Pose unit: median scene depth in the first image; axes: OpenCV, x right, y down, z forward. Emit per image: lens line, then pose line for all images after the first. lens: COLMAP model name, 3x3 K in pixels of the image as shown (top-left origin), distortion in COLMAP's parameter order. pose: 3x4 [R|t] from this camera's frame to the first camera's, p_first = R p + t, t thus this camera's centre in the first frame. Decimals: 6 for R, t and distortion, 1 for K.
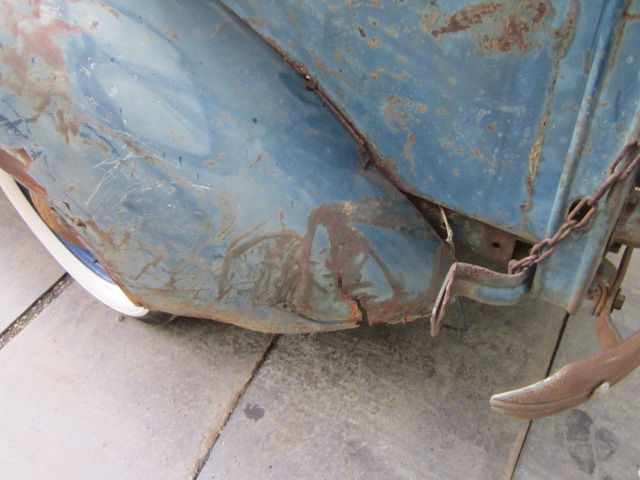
lens RADIAL K [[531.9, 0, 320.0], [0, 531.9, 240.0], [0, 0, 1]] dist [-0.058293, 0.030433]
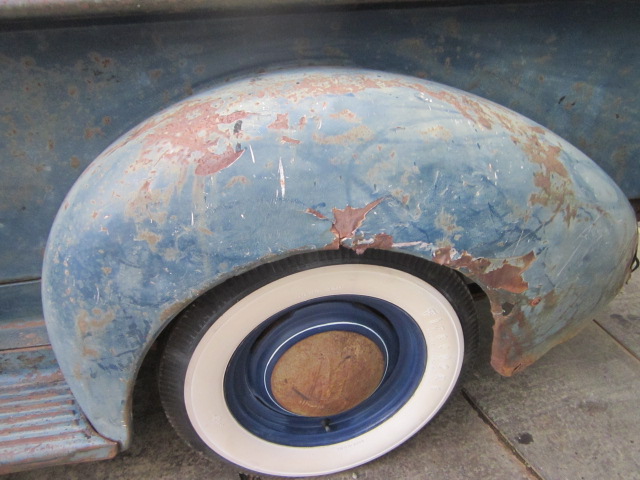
lens RADIAL K [[531.9, 0, 320.0], [0, 531.9, 240.0], [0, 0, 1]] dist [-0.058293, 0.030433]
pose [[0.661334, -0.344852, 0.666119, -1.134867], [0.502050, 0.863303, -0.051509, -0.253441], [-0.557299, 0.368490, 0.744065, 0.209449]]
